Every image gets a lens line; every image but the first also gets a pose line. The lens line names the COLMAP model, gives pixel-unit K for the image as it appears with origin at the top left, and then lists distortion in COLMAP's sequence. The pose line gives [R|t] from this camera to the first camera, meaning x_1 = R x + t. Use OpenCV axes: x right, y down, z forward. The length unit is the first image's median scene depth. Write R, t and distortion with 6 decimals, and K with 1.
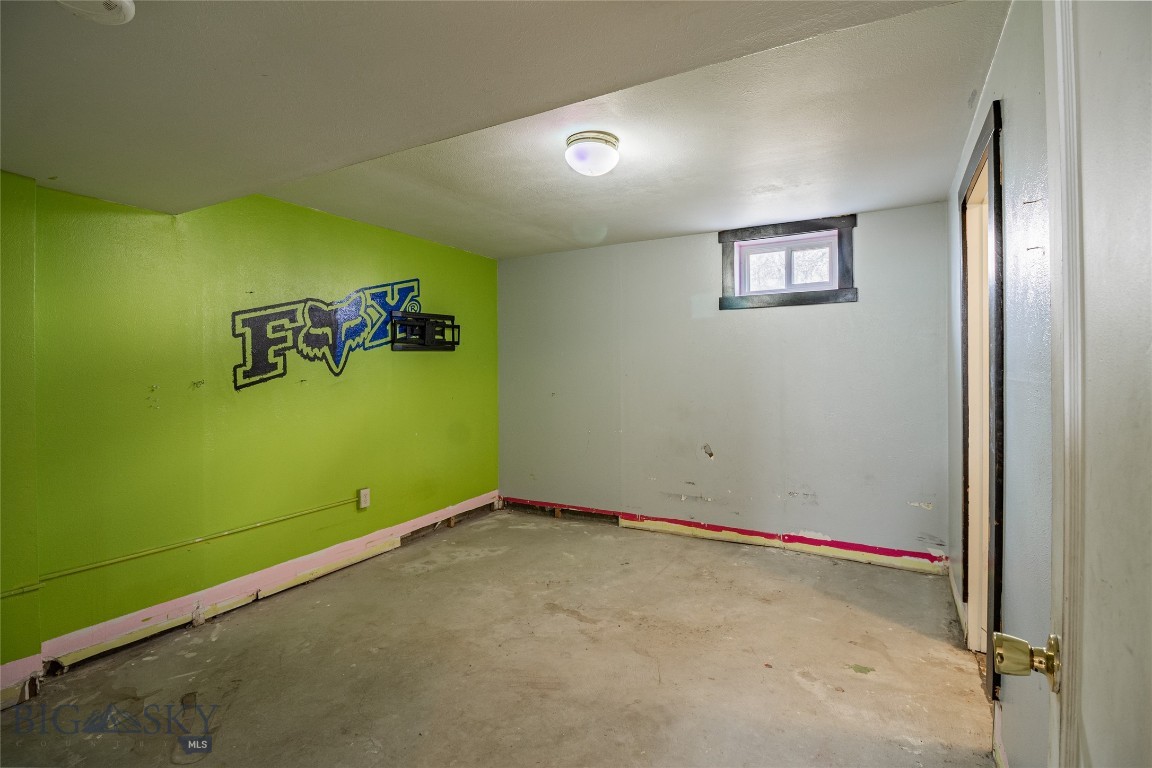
lens RADIAL K [[550.4, 0, 584.7], [0, 550.4, 375.7], [0, 0, 1]] dist [0.007777, -0.008748]
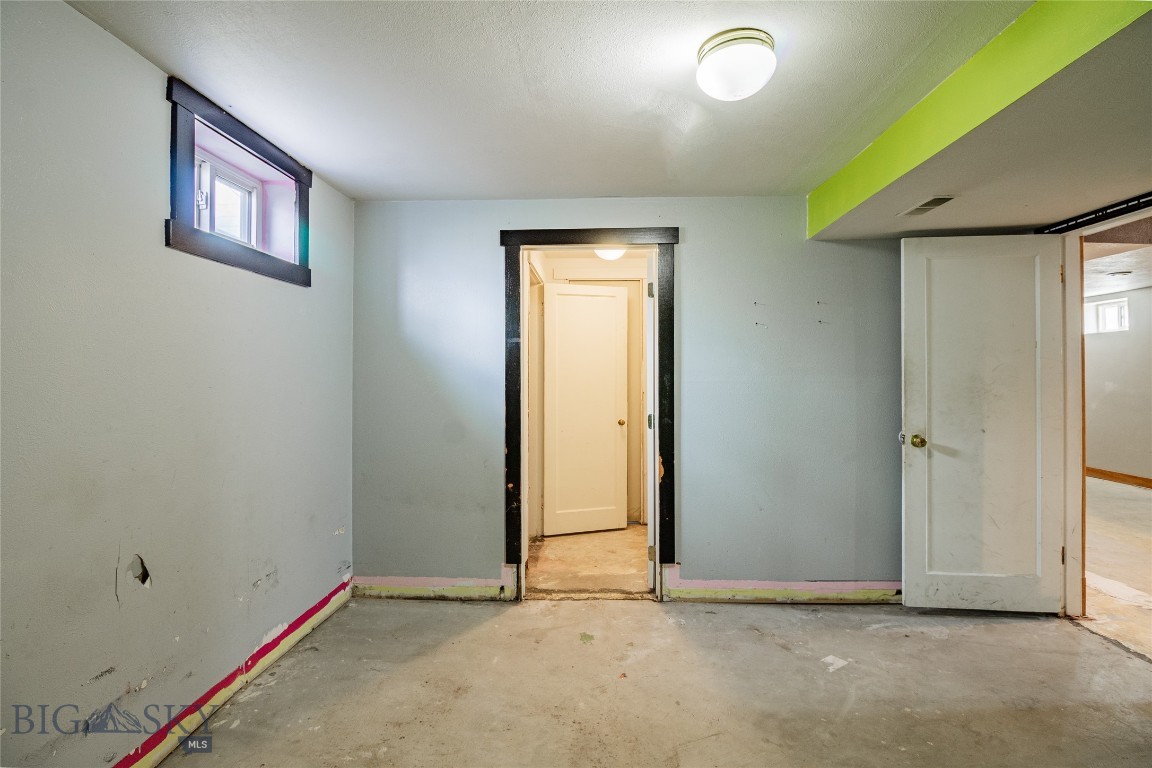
lens RADIAL K [[550.4, 0, 588.5], [0, 550.4, 379.4], [0, 0, 1]] dist [0.007777, -0.008748]
pose [[-0.463006, 0.004714, 0.886343, -0.370909], [0.010825, 0.999941, 0.000336, -0.007193], [-0.886289, 0.009751, -0.463030, 1.072790]]
